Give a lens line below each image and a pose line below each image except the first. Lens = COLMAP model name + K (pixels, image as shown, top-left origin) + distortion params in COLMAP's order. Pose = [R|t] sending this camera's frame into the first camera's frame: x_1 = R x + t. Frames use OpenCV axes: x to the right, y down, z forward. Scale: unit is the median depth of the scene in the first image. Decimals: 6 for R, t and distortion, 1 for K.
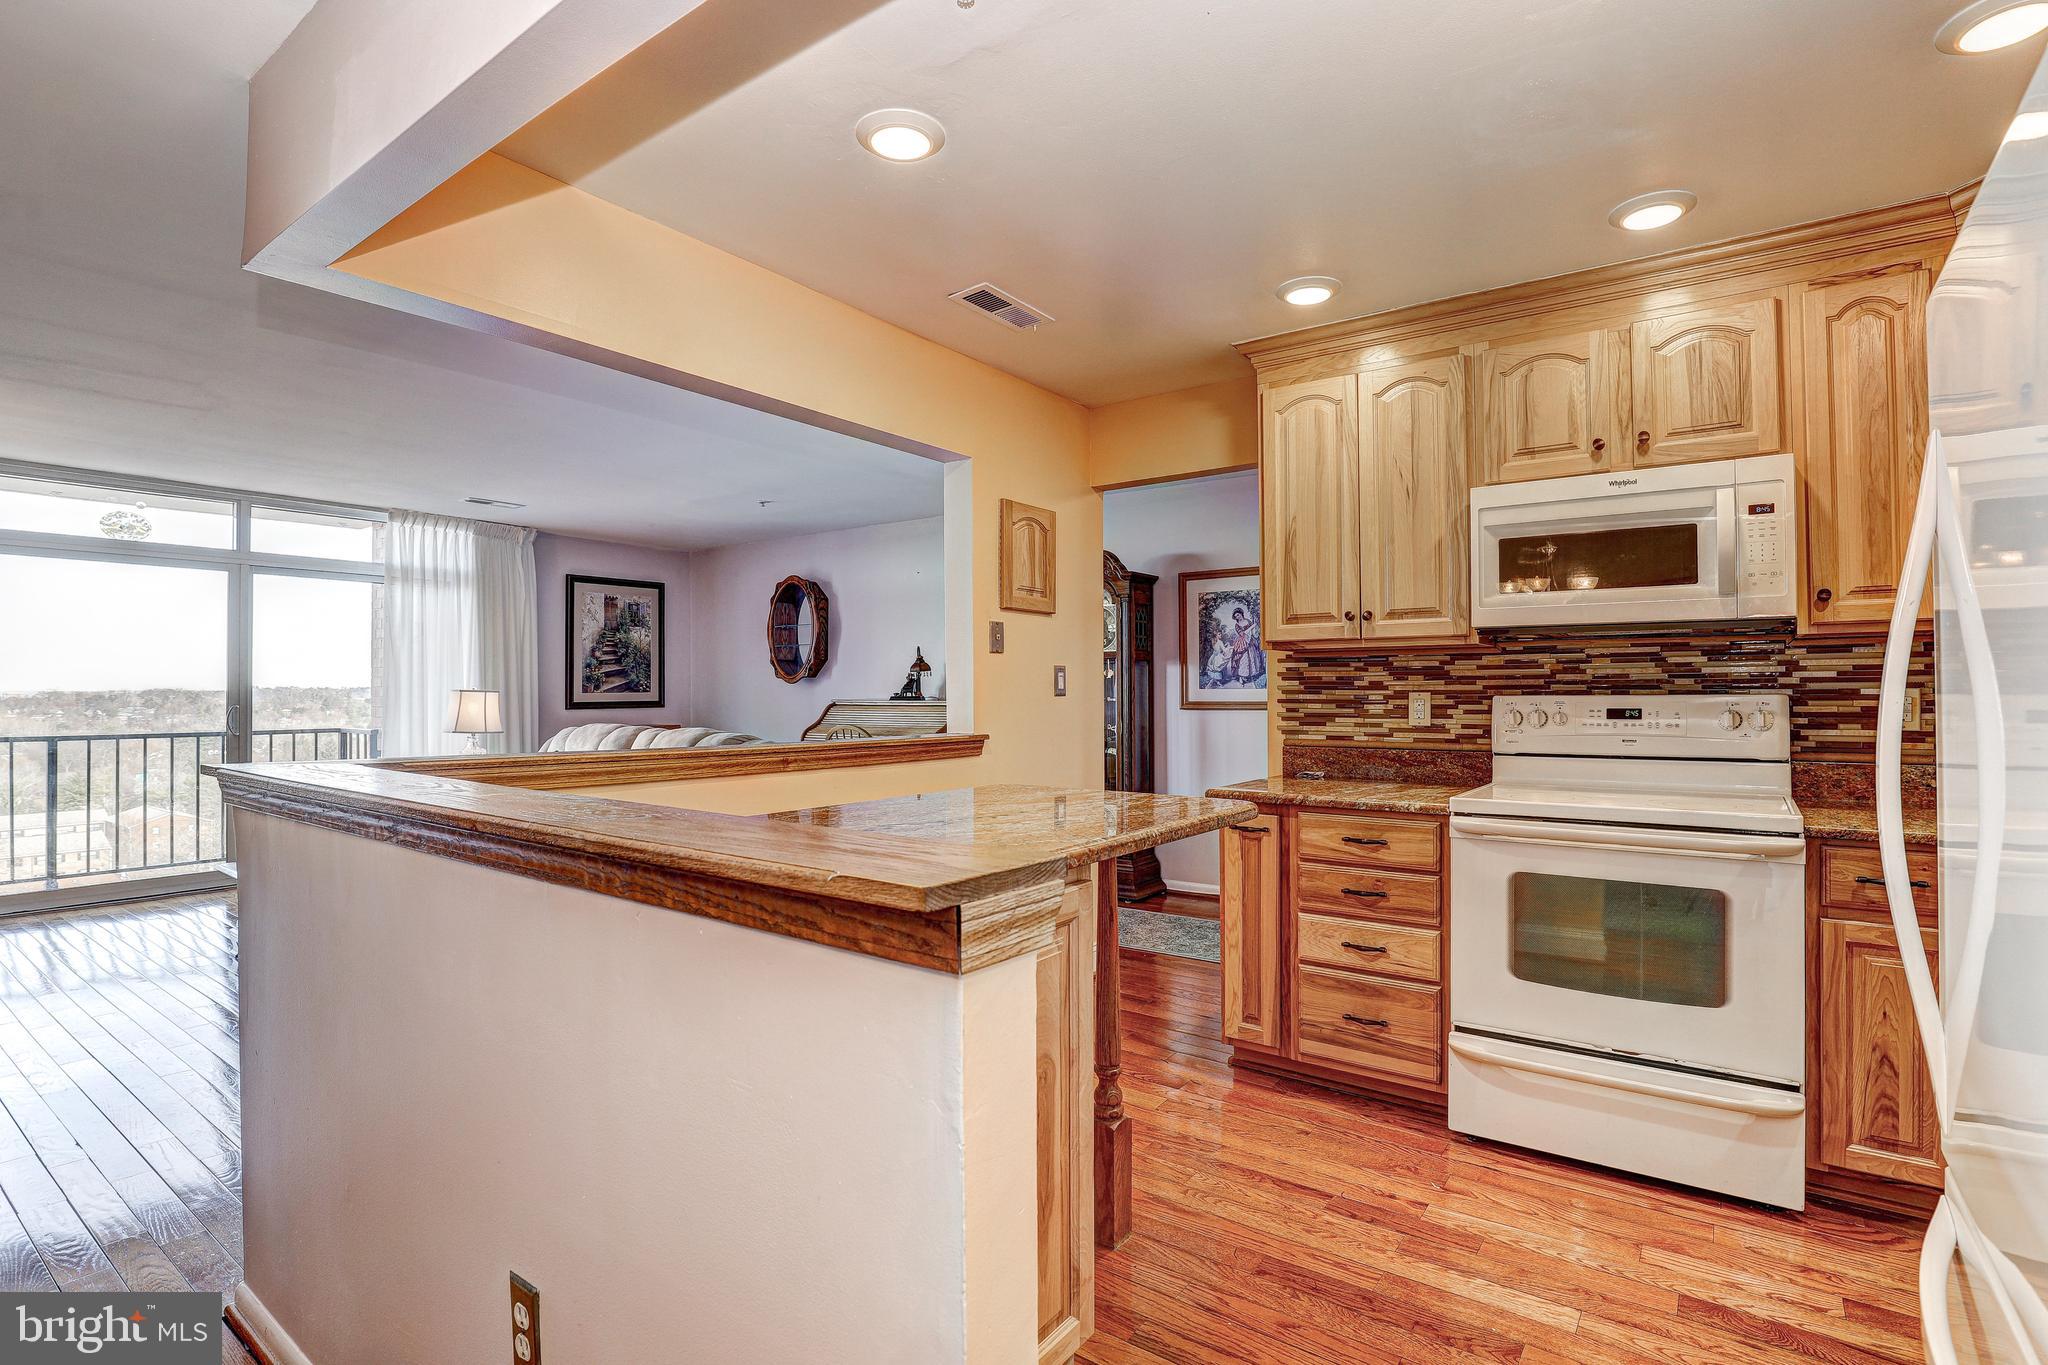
lens RADIAL K [[939.9, 0, 1039.9], [0, 939.9, 681.9], [0, 0, 1]] dist [-0.038168, 0.007078]
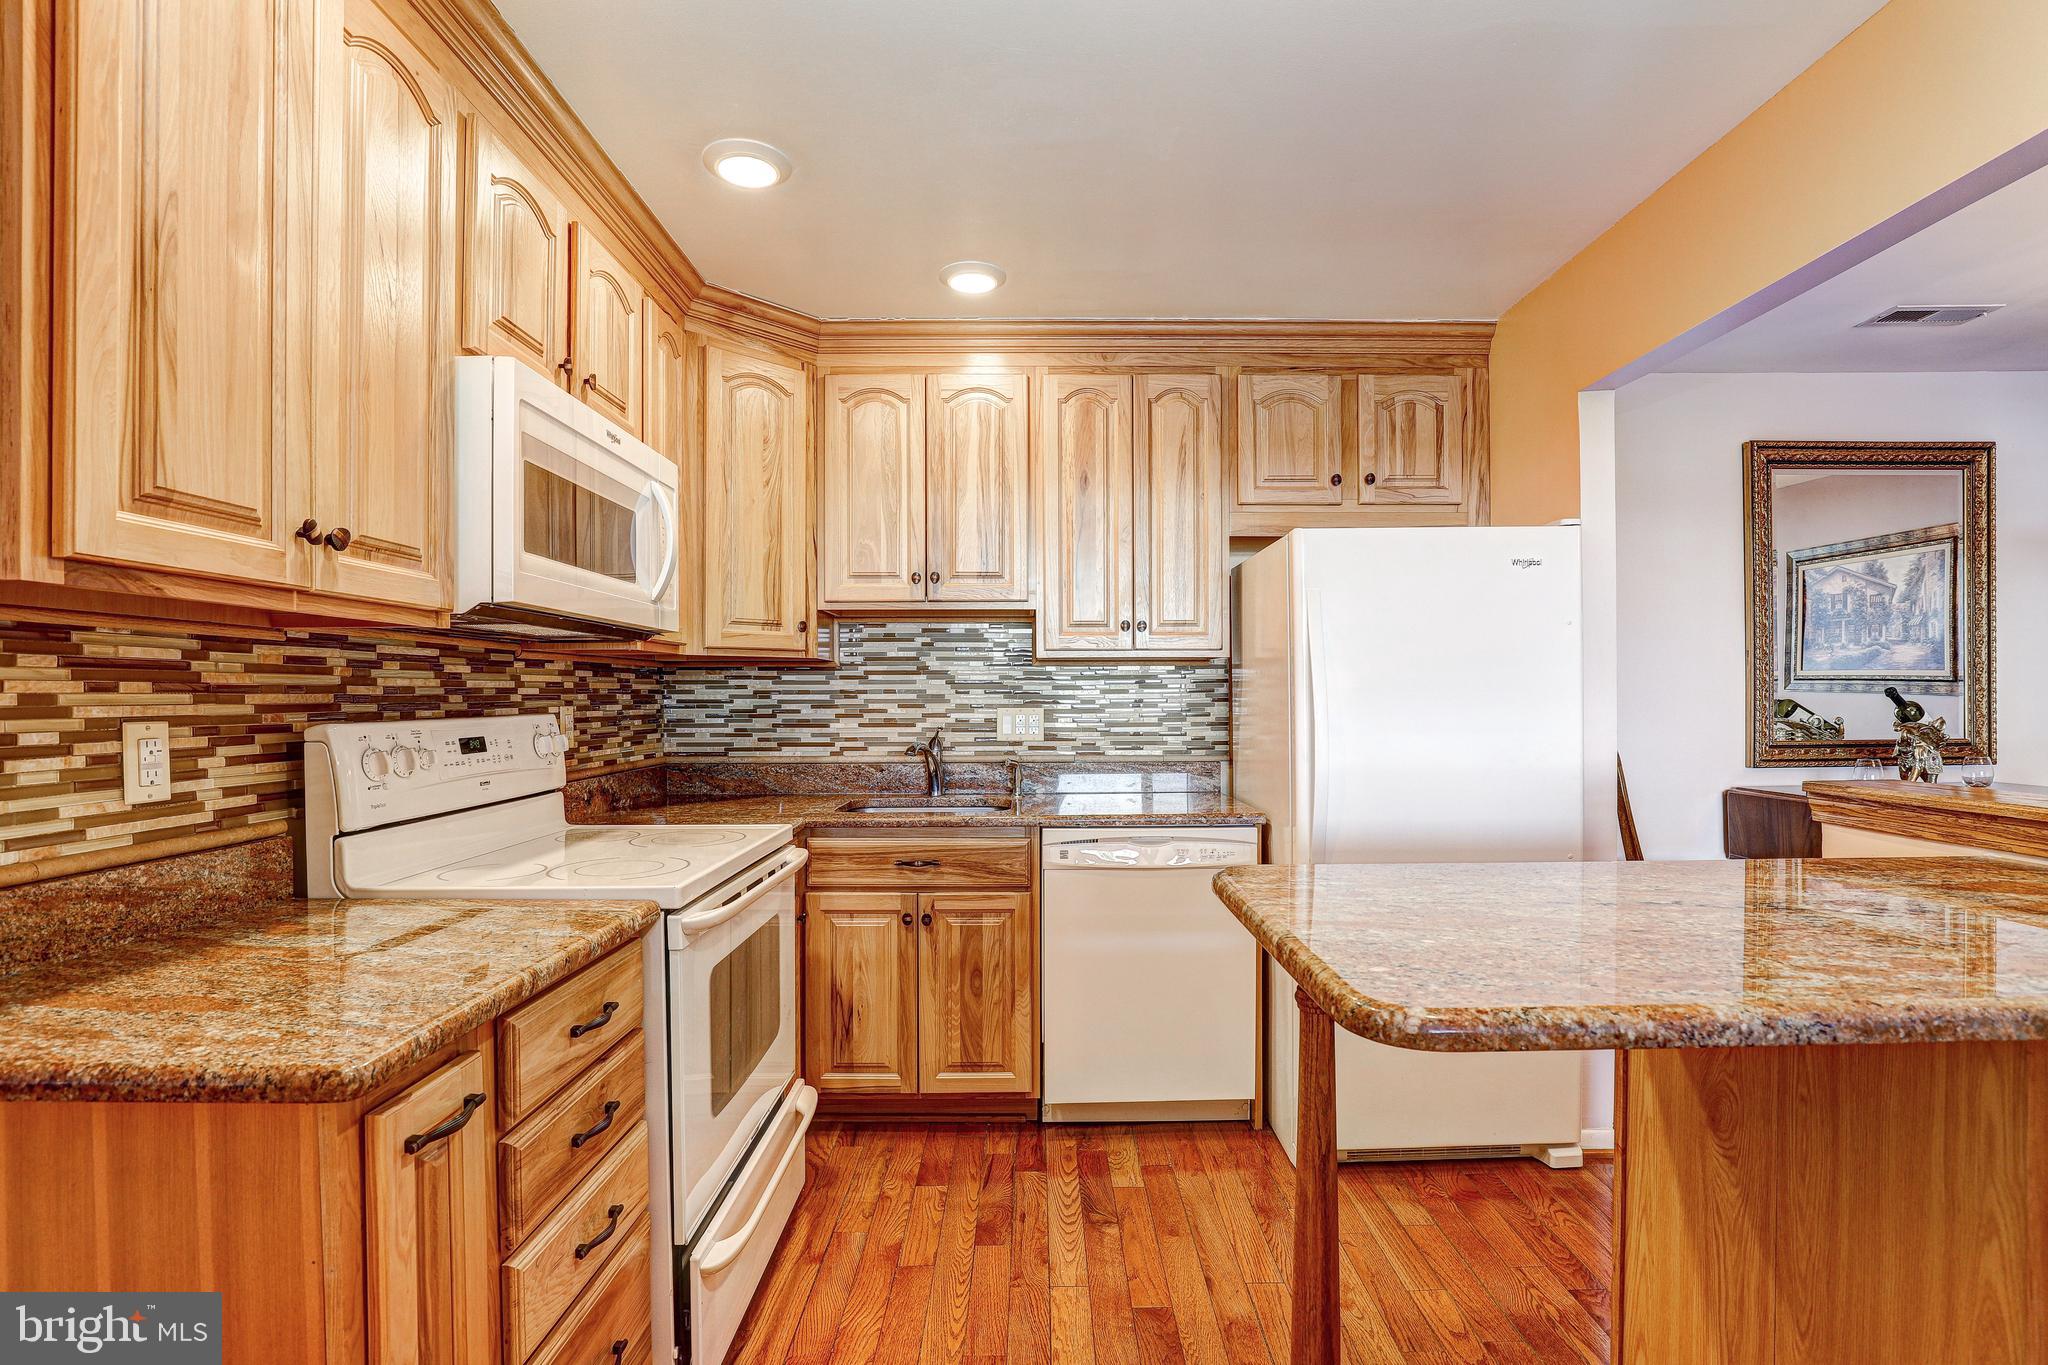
lens RADIAL K [[939.9, 0, 1035.5], [0, 939.9, 703.1], [0, 0, 1]] dist [-0.038168, 0.007078]
pose [[-0.581170, -0.000483, 0.813782, -0.150431], [-0.000910, 1.000000, -0.000057, 0.002270], [-0.813782, -0.000774, -0.581170, 0.870013]]
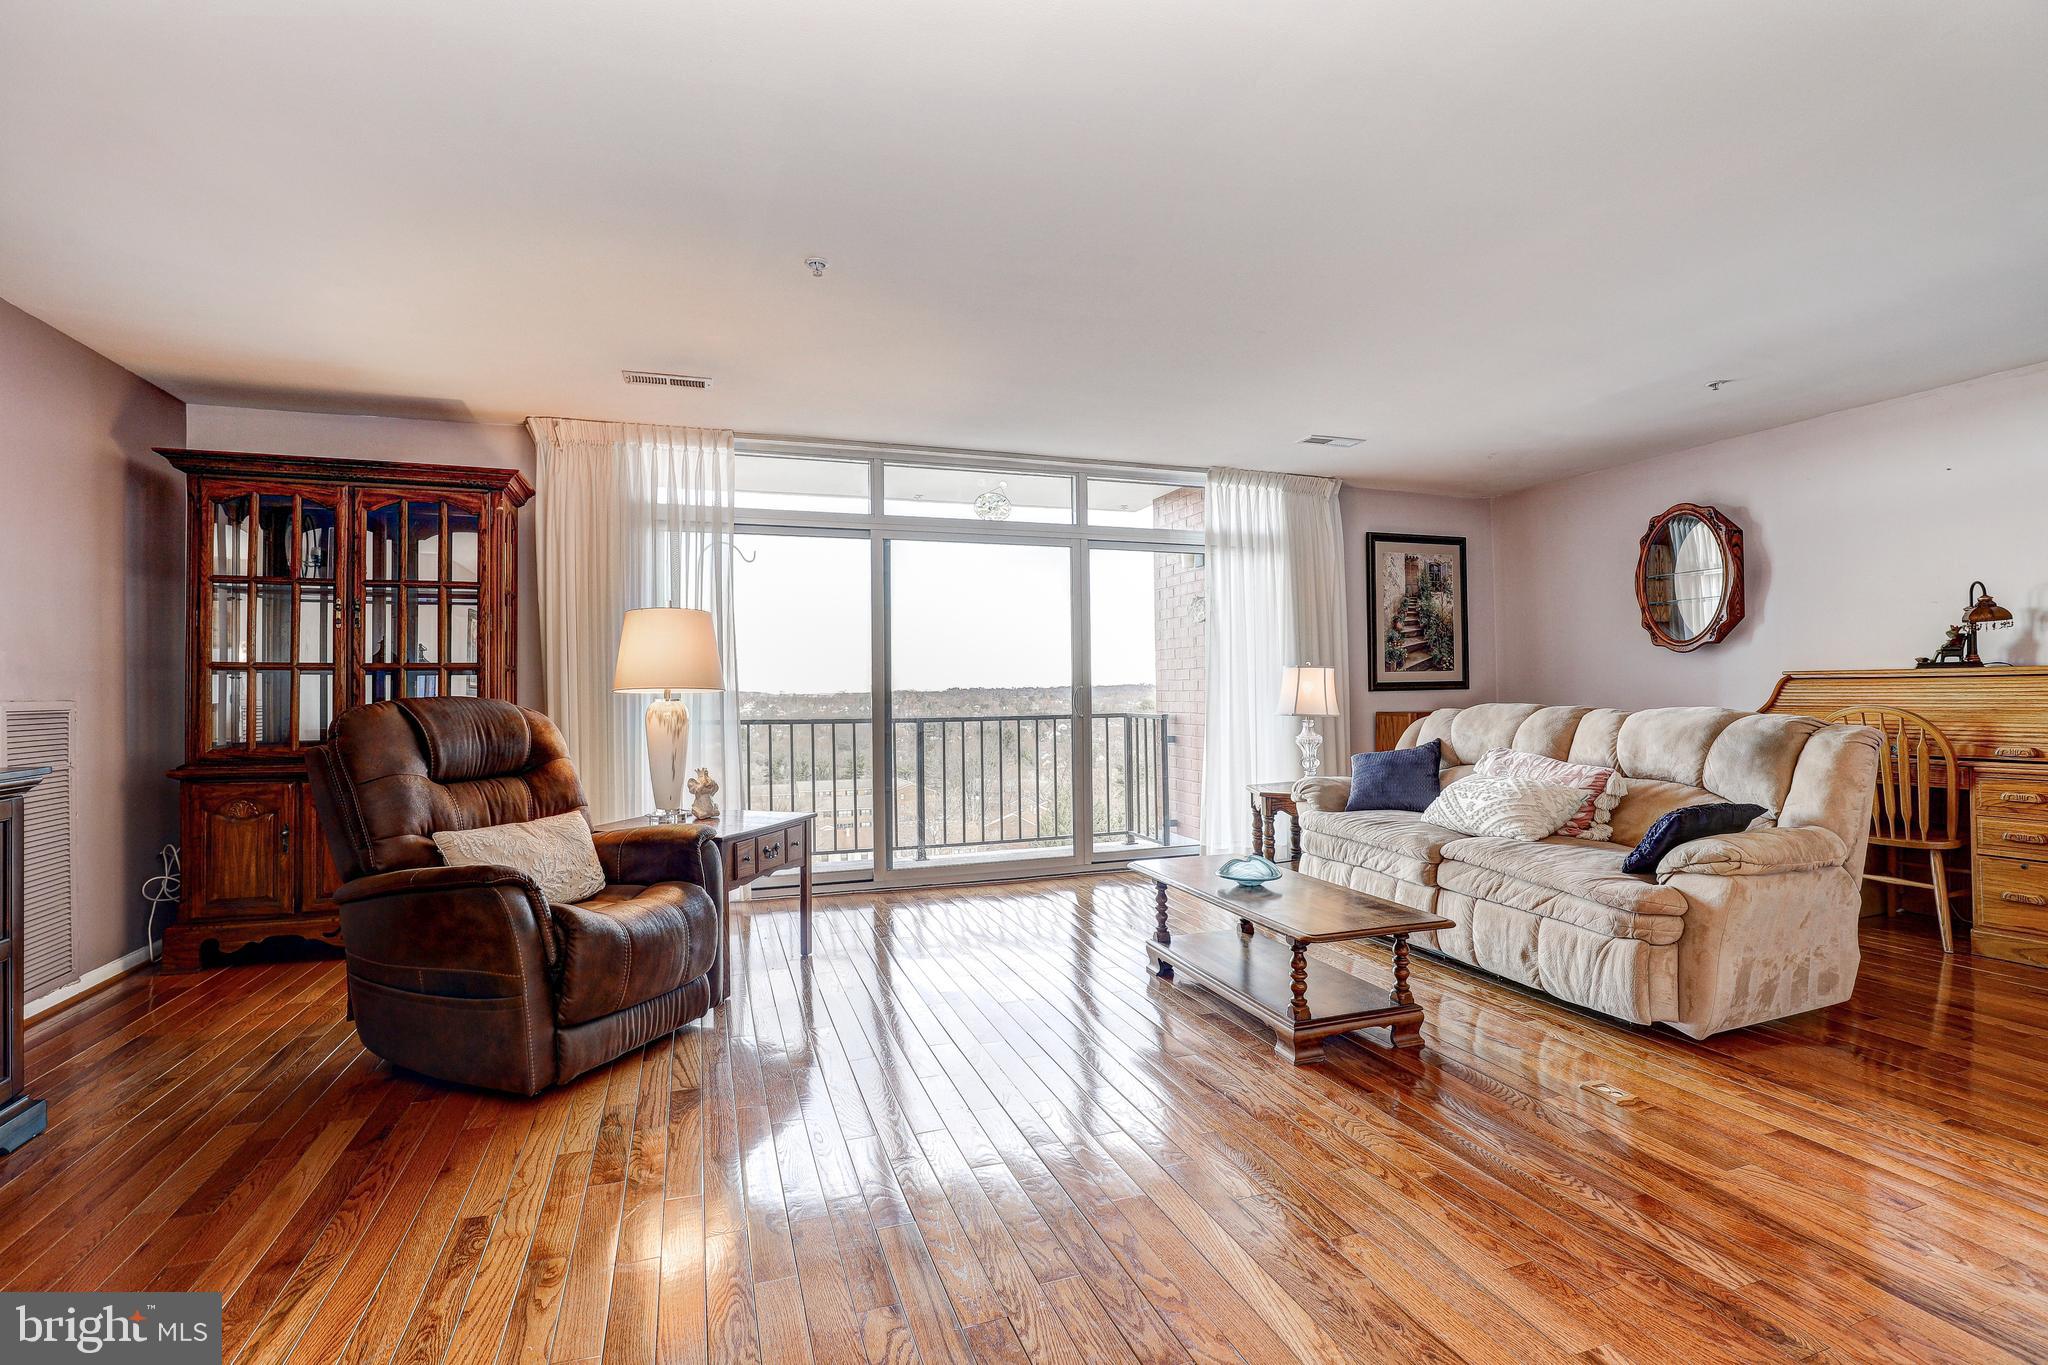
lens RADIAL K [[939.9, 0, 1042.1], [0, 939.9, 676.5], [0, 0, 1]] dist [-0.038168, 0.007078]
pose [[0.822346, -0.018166, -0.568697, -0.576068], [0.017661, 0.999824, -0.006399, 0.035503], [0.568713, -0.004781, 0.822522, 0.270980]]
